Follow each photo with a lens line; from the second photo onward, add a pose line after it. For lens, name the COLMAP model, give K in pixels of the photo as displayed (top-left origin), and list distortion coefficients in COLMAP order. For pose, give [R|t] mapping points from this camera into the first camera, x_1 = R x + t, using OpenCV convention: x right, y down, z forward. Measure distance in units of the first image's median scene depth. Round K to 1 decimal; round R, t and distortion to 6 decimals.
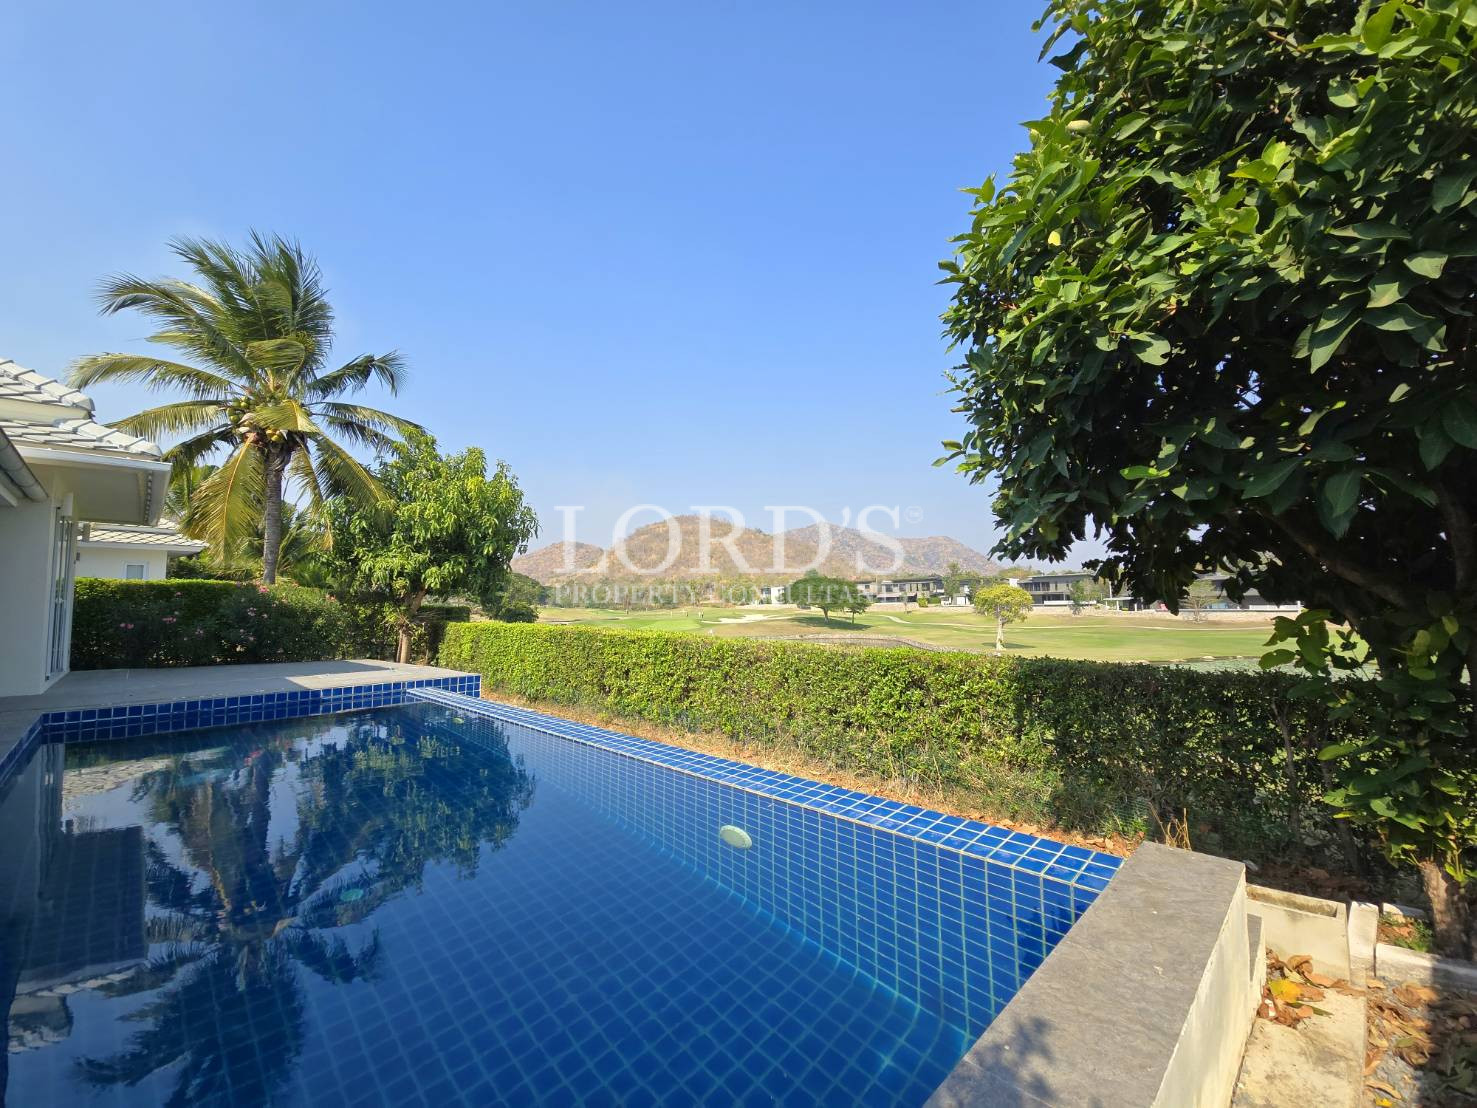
lens RADIAL K [[599.6, 0, 743.1], [0, 599.6, 559.9], [0, 0, 1]] dist [0.008993, -0.008015]
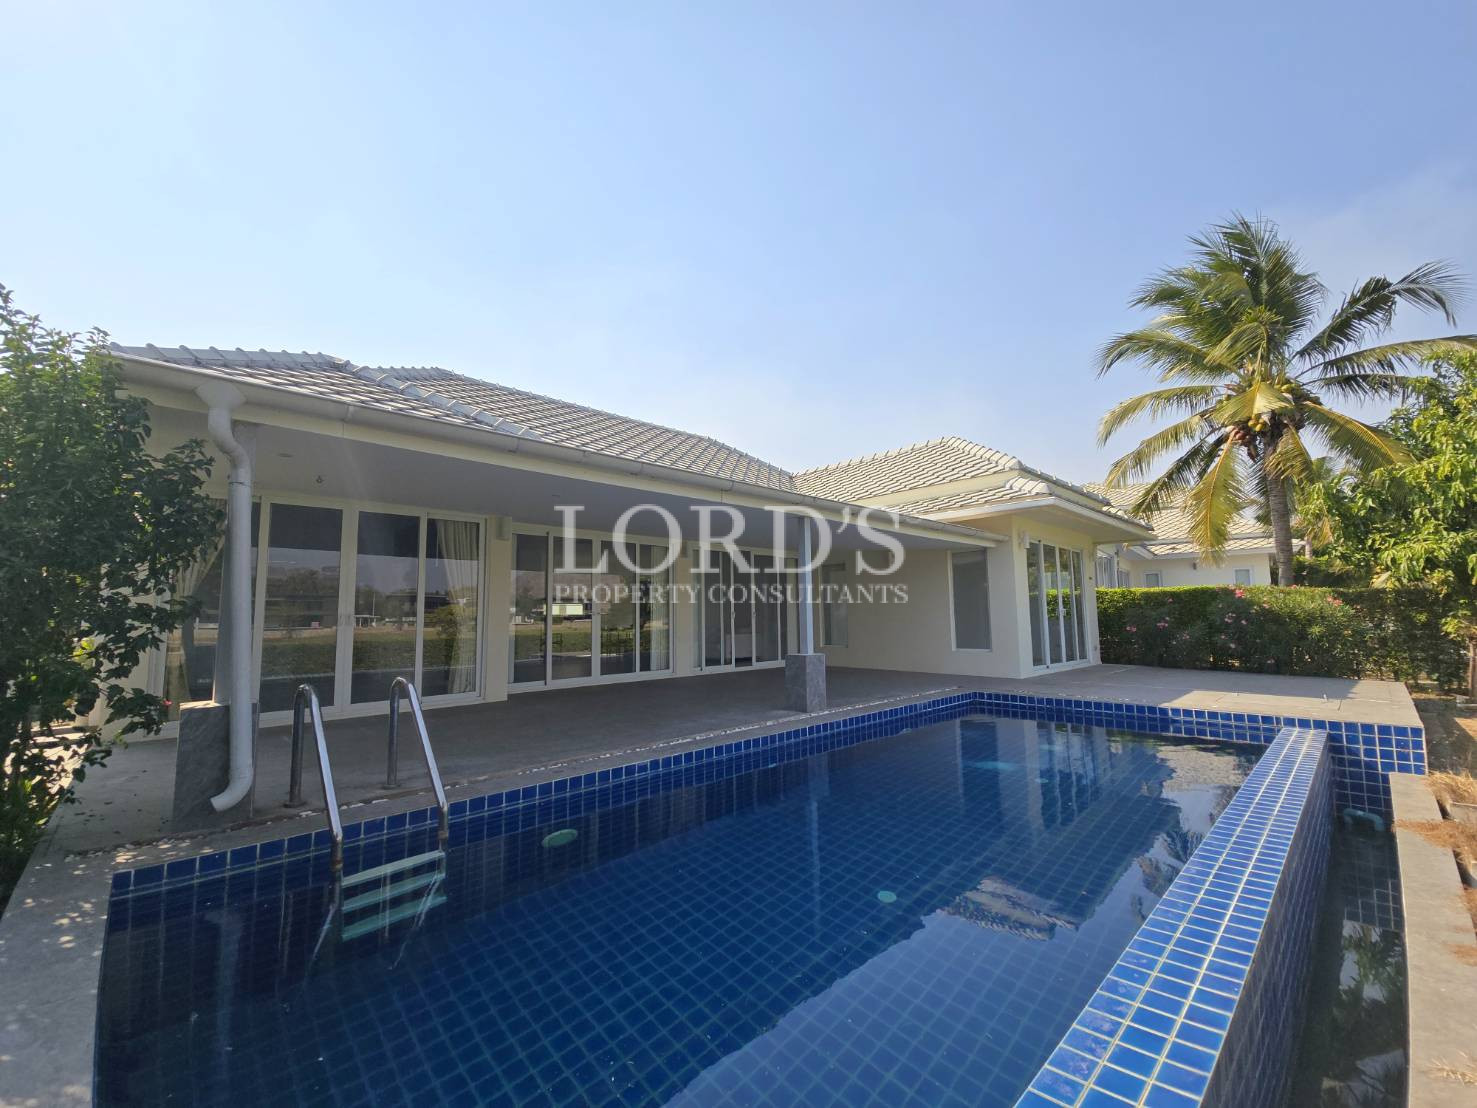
lens RADIAL K [[599.6, 0, 739.6], [0, 599.6, 559.2], [0, 0, 1]] dist [0.008993, -0.008015]
pose [[-0.022027, -0.085266, -0.996115, 0.135425], [0.089554, 0.992183, -0.086910, 0.005777], [0.995738, -0.091120, -0.014218, 0.205780]]
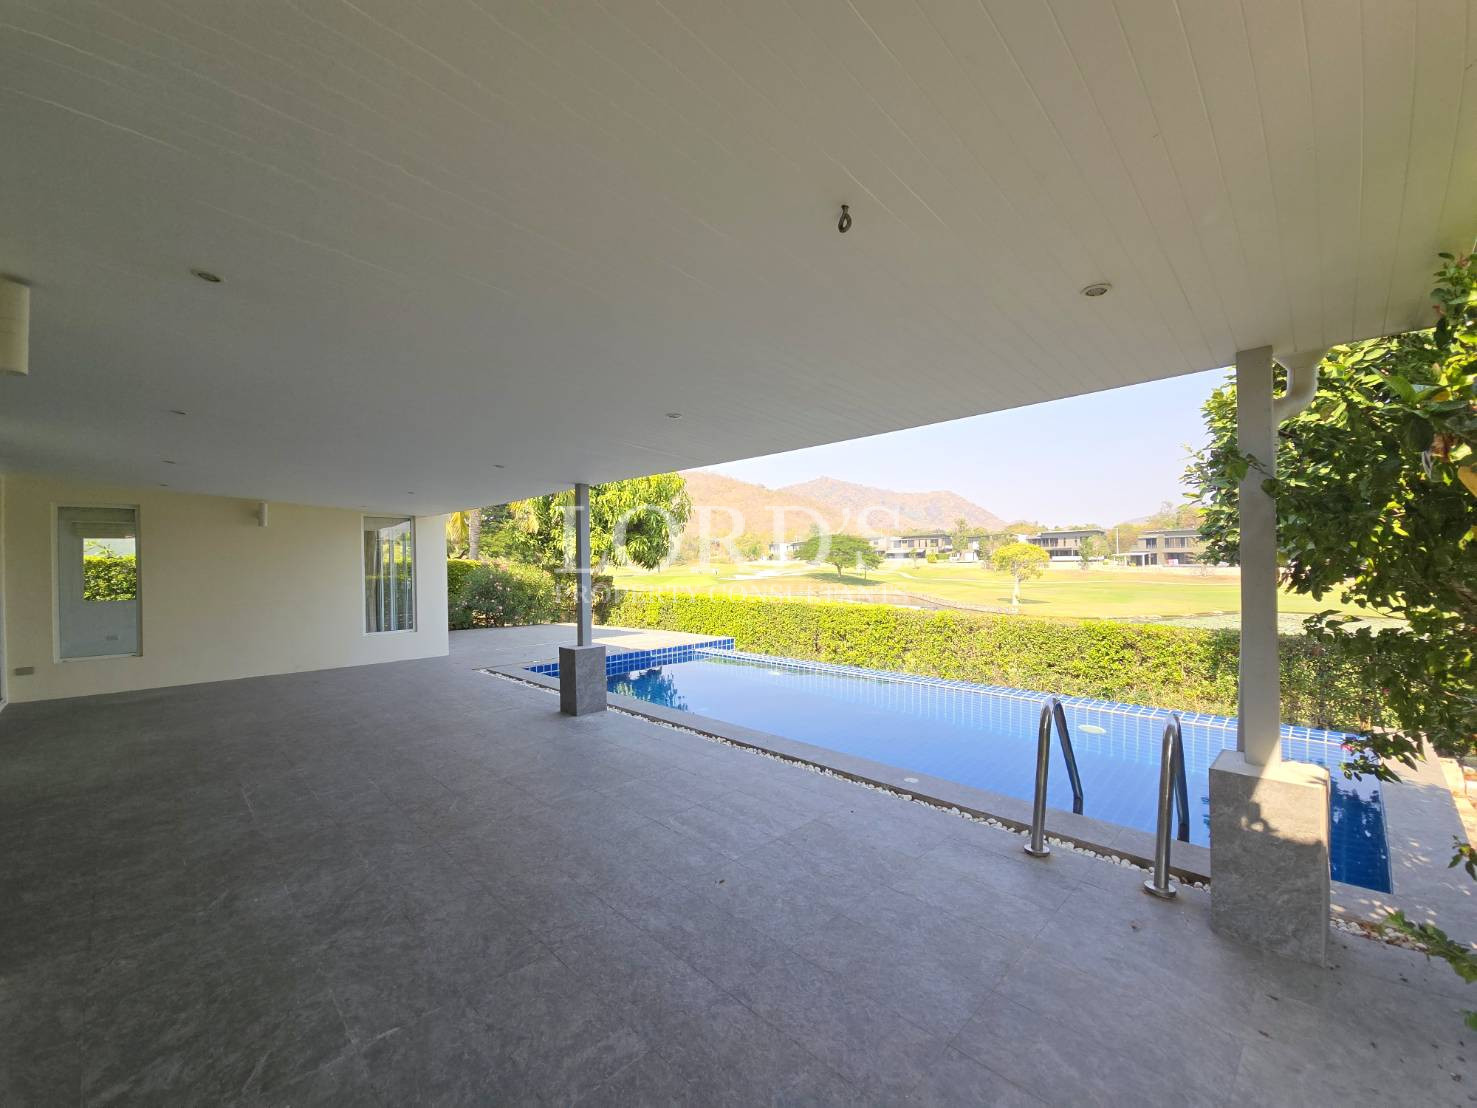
lens RADIAL K [[599.6, 0, 744.6], [0, 599.6, 564.2], [0, 0, 1]] dist [0.008993, -0.008015]
pose [[0.999994, -0.003328, 0.000957, -0.267480], [0.003238, 0.996650, 0.081720, -0.047815], [-0.001225, -0.081716, 0.996655, -0.183001]]
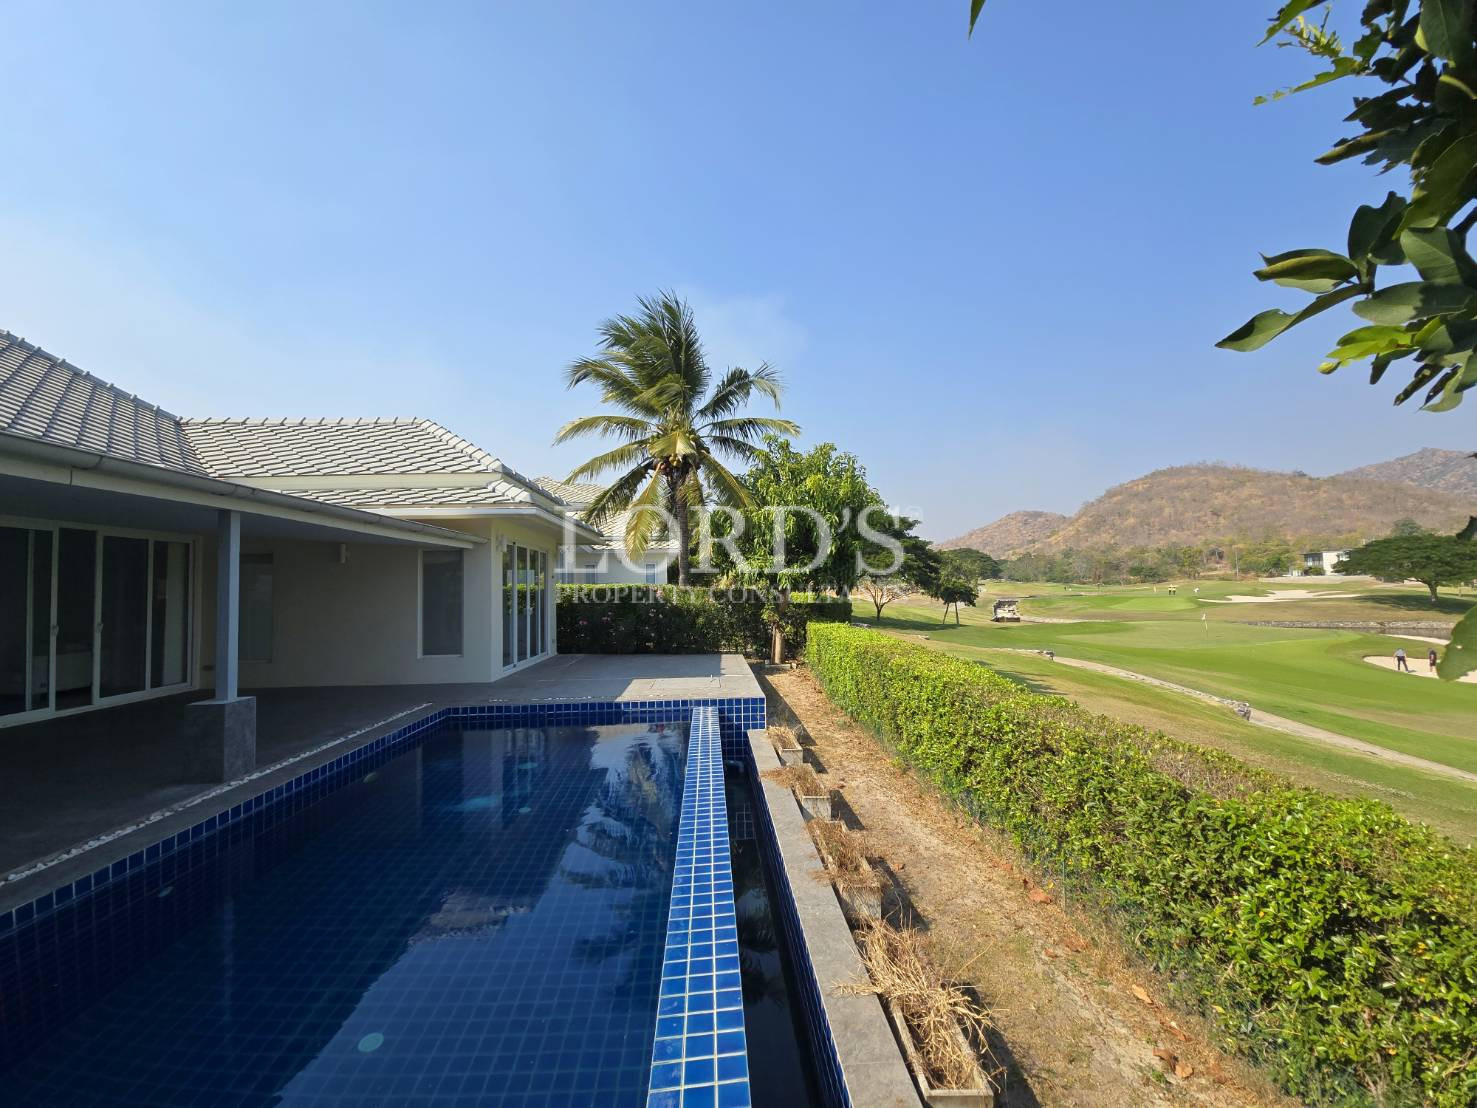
lens RADIAL K [[599.6, 0, 741.2], [0, 599.6, 562.4], [0, 0, 1]] dist [0.008993, -0.008015]
pose [[0.746320, -0.029813, -0.664920, 0.104536], [0.061401, 0.997820, 0.024178, -0.027565], [0.662749, -0.058871, 0.746523, 0.187235]]
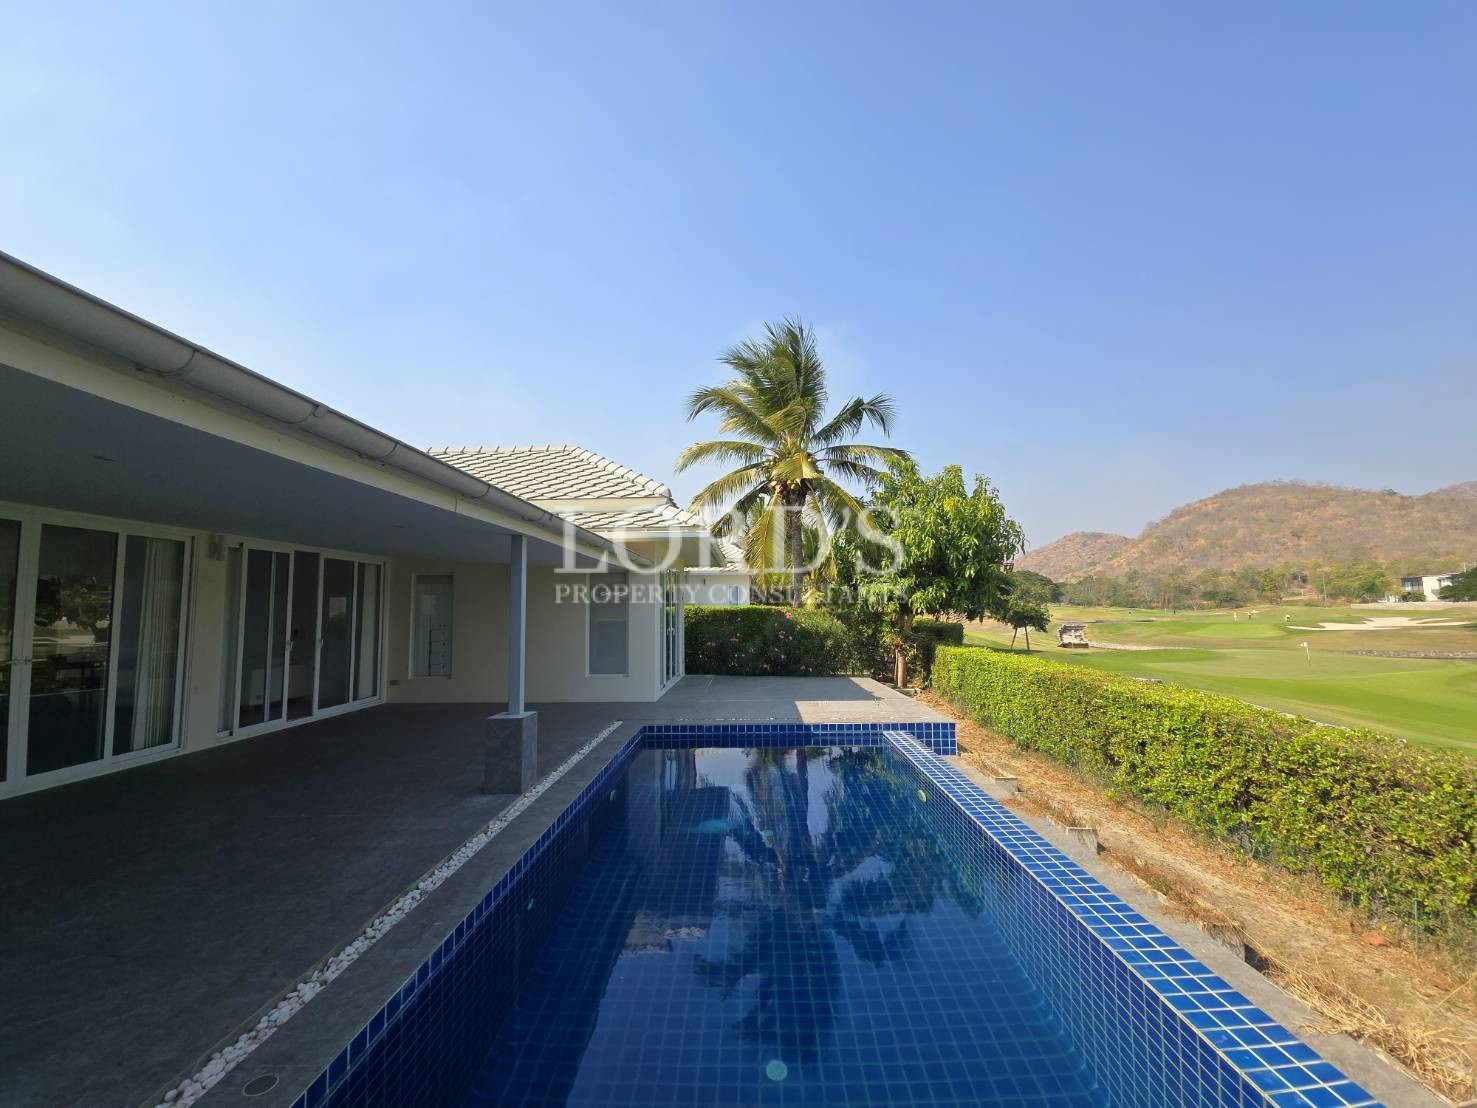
lens RADIAL K [[599.6, 0, 742.9], [0, 599.6, 556.8], [0, 0, 1]] dist [0.008993, -0.008015]
pose [[0.694769, -0.058801, -0.716825, 0.006983], [0.058100, 0.997984, -0.025552, -0.037044], [0.716882, -0.023894, 0.696785, 0.084538]]
